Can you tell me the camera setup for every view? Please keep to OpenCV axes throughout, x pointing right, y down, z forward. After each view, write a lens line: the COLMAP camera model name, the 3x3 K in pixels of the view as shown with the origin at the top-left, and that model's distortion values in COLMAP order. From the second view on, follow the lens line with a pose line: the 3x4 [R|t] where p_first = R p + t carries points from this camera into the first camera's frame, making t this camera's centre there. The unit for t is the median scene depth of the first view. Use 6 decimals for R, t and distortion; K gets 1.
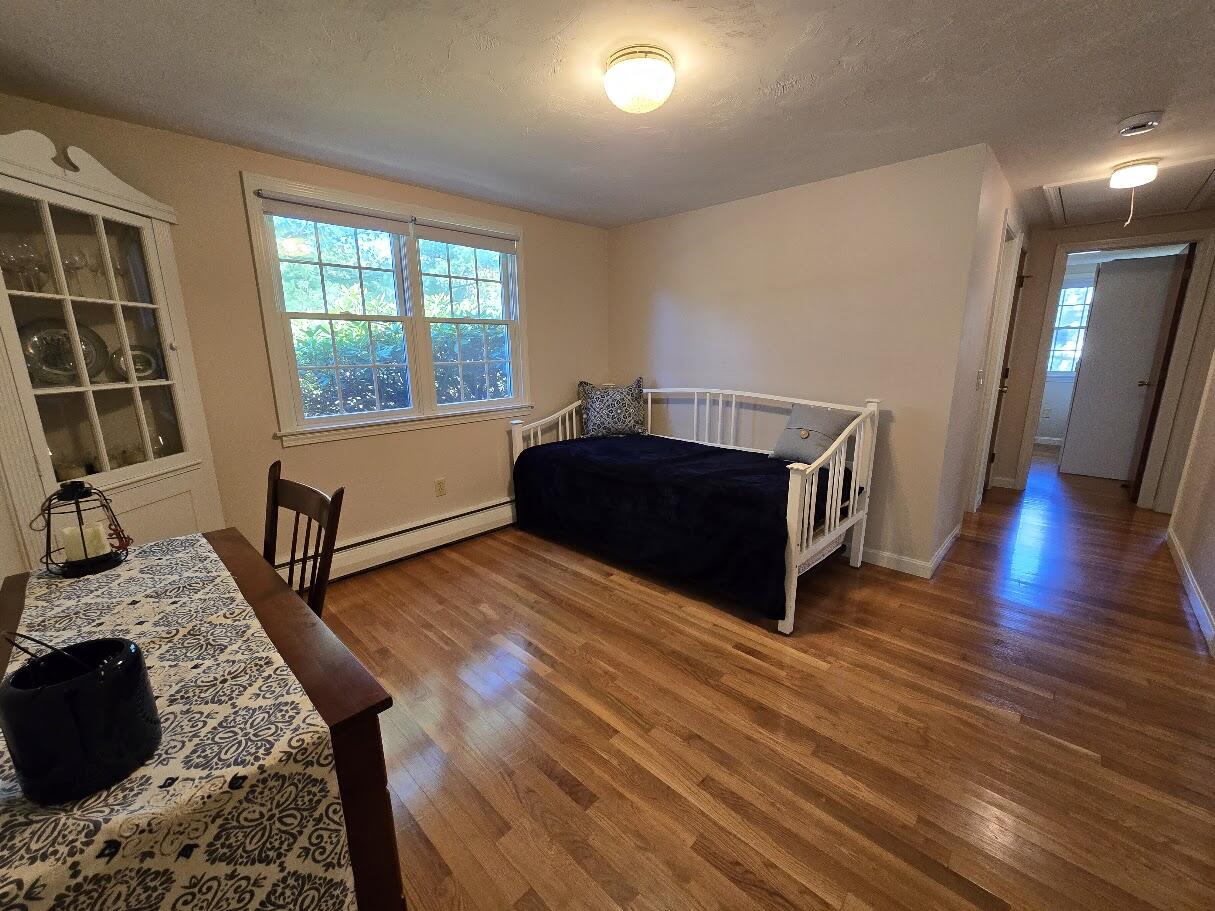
lens RADIAL K [[489.6, 0, 605.8], [0, 489.6, 458.0], [0, 0, 1]] dist [-0.000362, -0.000117]
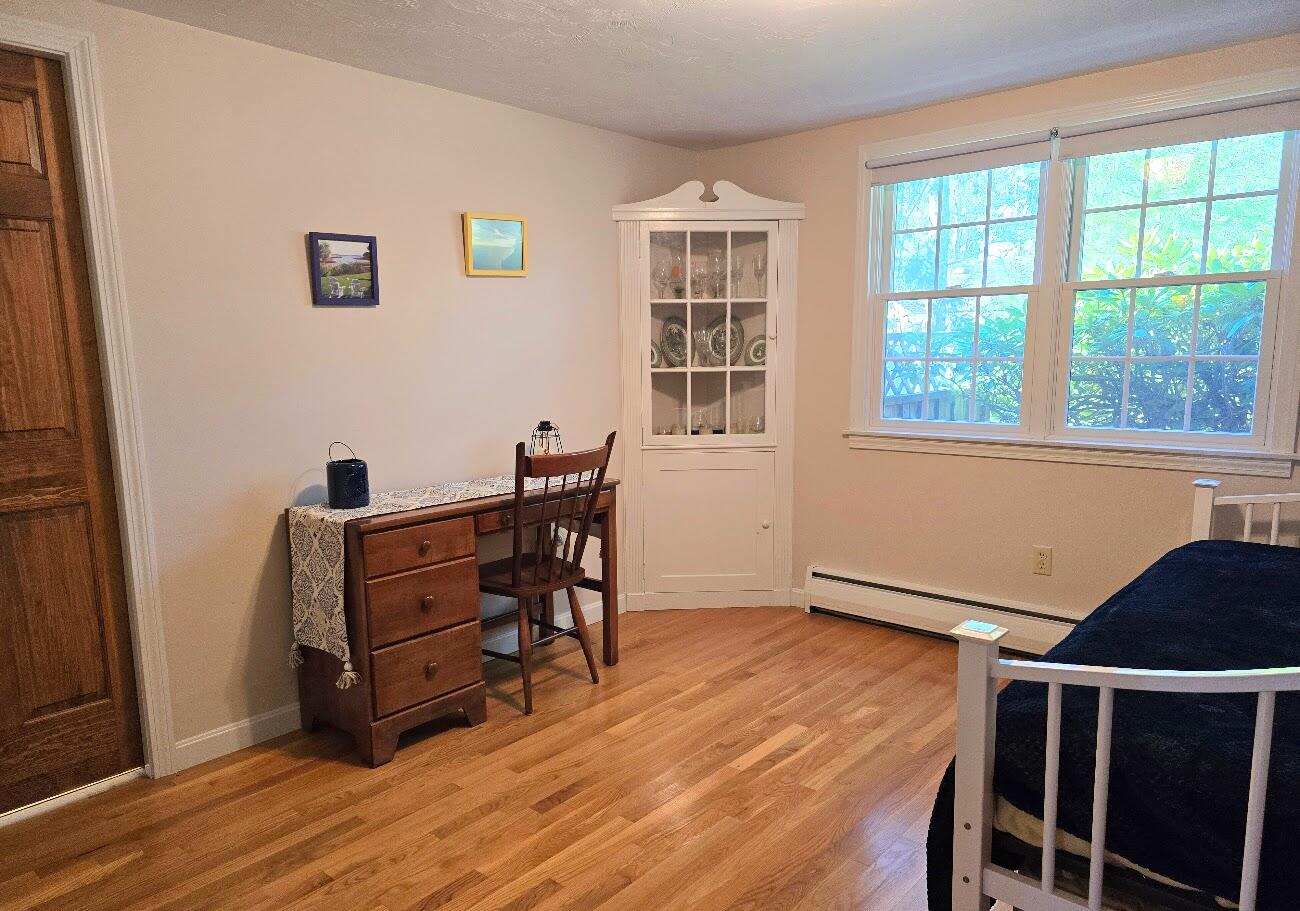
lens RADIAL K [[857.0, 0, 654.5], [0, 857.0, 499.1], [0, 0, 1]] dist [0.003600, 0.000194]
pose [[0.053259, 0.185109, -0.981274, 0.951557], [-0.204183, 0.963926, 0.170754, -0.138105], [0.977483, 0.191265, 0.089134, 0.596339]]
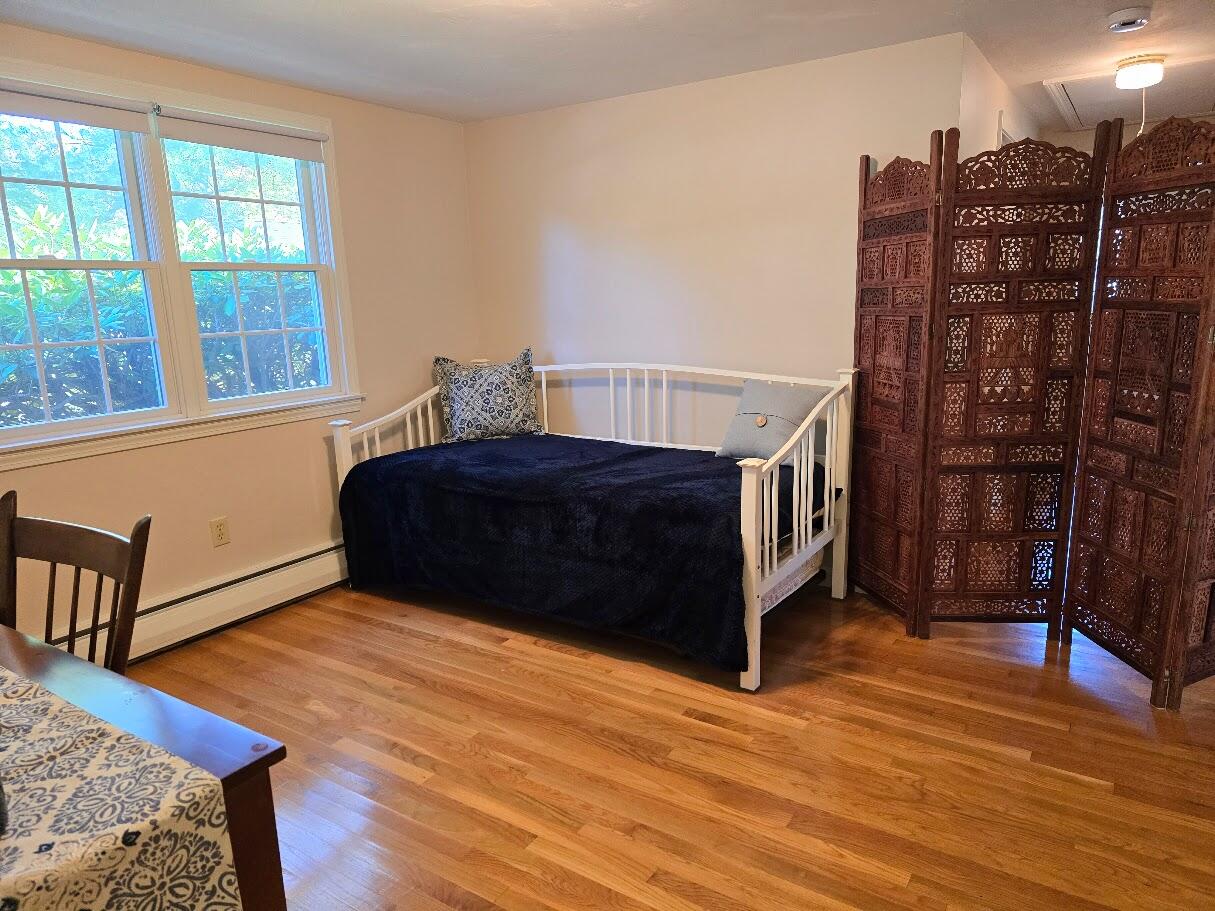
lens RADIAL K [[797.5, 0, 603.6], [0, 797.5, 470.9], [0, 0, 1]] dist [0.066141, -0.054503]
pose [[0.983851, -0.055867, 0.170047, -0.036762], [0.057104, 0.998365, -0.002391, 0.017356], [-0.169636, 0.012063, 0.985433, -0.152416]]
